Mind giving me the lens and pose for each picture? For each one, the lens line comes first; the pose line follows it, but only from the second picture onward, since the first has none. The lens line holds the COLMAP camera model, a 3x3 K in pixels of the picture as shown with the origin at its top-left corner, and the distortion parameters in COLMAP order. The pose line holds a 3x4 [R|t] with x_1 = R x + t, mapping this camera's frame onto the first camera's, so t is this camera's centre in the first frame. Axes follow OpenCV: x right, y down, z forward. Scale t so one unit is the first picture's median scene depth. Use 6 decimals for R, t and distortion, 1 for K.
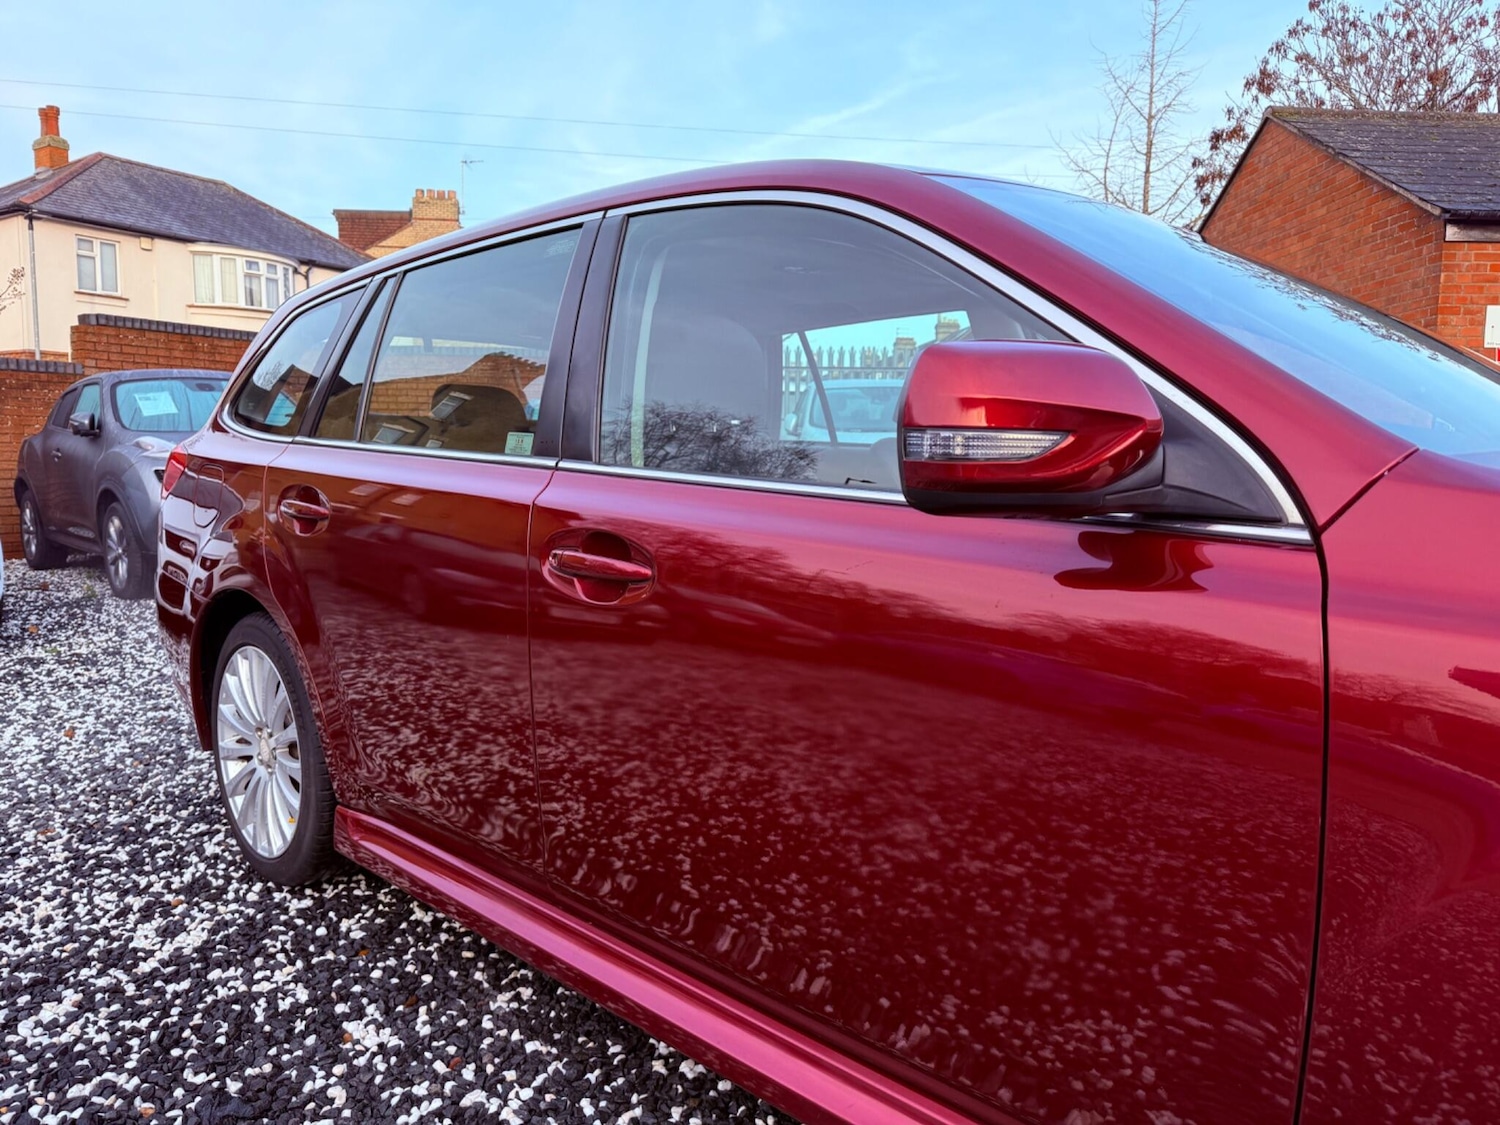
lens RADIAL K [[1067.1, 0, 750.0], [0, 1067.1, 562.5], [0, 0, 1]] dist [-0.002217, -0.004131]
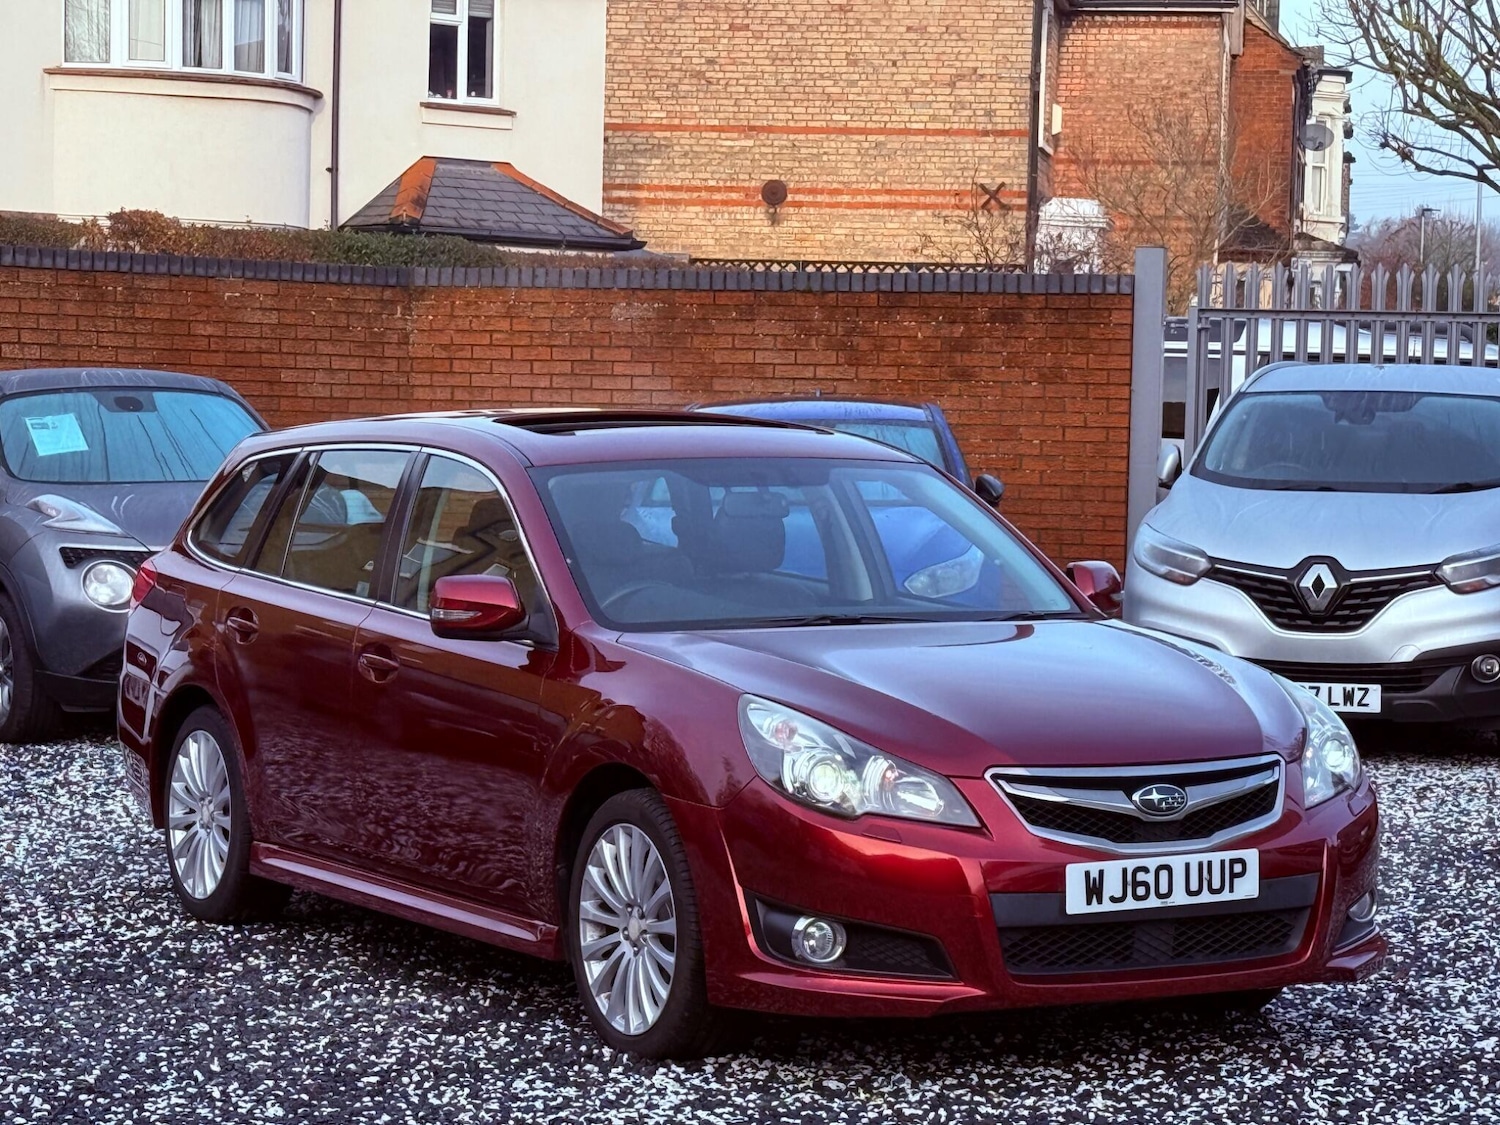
lens RADIAL K [[4234.6, 0, 750.0], [0, 4234.6, 562.5], [0, 0, 1]] dist [0.060034, 1.600222]
pose [[0.955958, 0.027960, -0.292170, 1.601381], [-0.046323, 0.997349, -0.056123, 0.130478], [0.289826, 0.067186, 0.954718, -3.585685]]
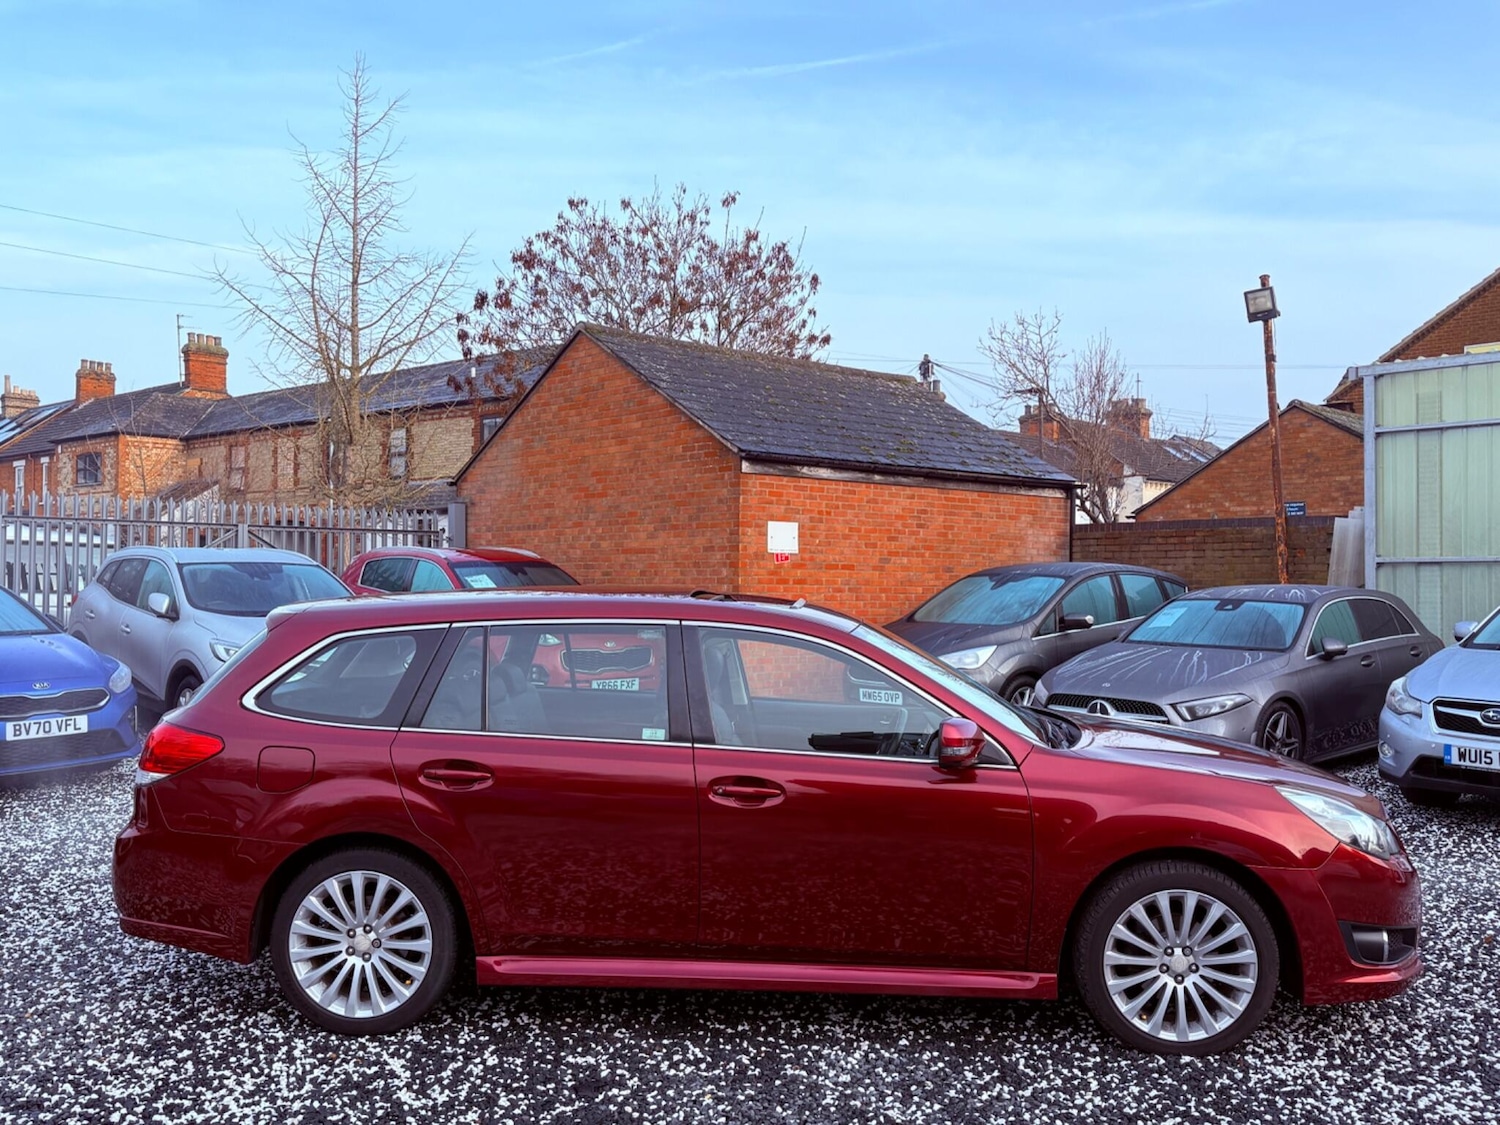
lens RADIAL K [[1375.4, 0, 750.0], [0, 1375.4, 562.5], [0, 0, 1]] dist [0.165514, -0.278055]
pose [[0.761871, 0.009682, 0.647656, -1.324387], [0.056539, 0.995078, -0.081385, -0.156366], [-0.645256, 0.098622, 0.757574, -0.856925]]
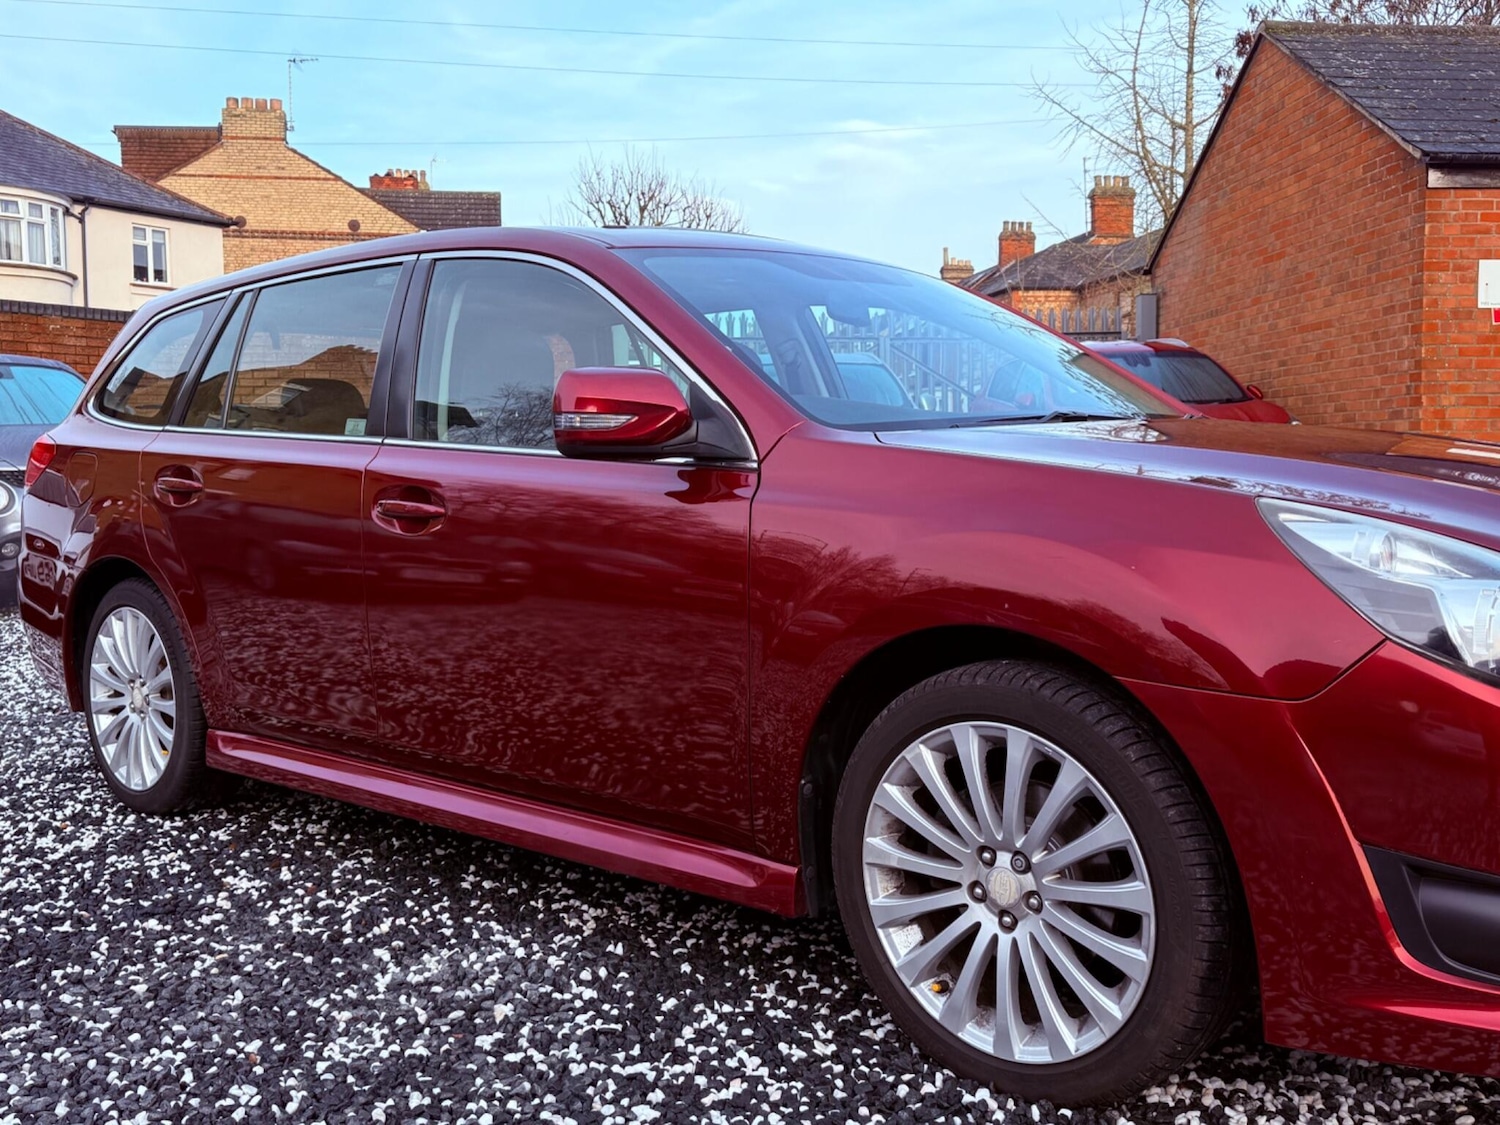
lens RADIAL K [[1485.0, 0, 750.0], [0, 1485.0, 562.5], [0, 0, 1]] dist [0.138931, -0.298317]
pose [[0.999373, -0.017663, 0.030685, 0.157558], [0.018453, 0.999500, -0.025663, 0.083593], [-0.030217, 0.026213, 0.999200, -0.647186]]
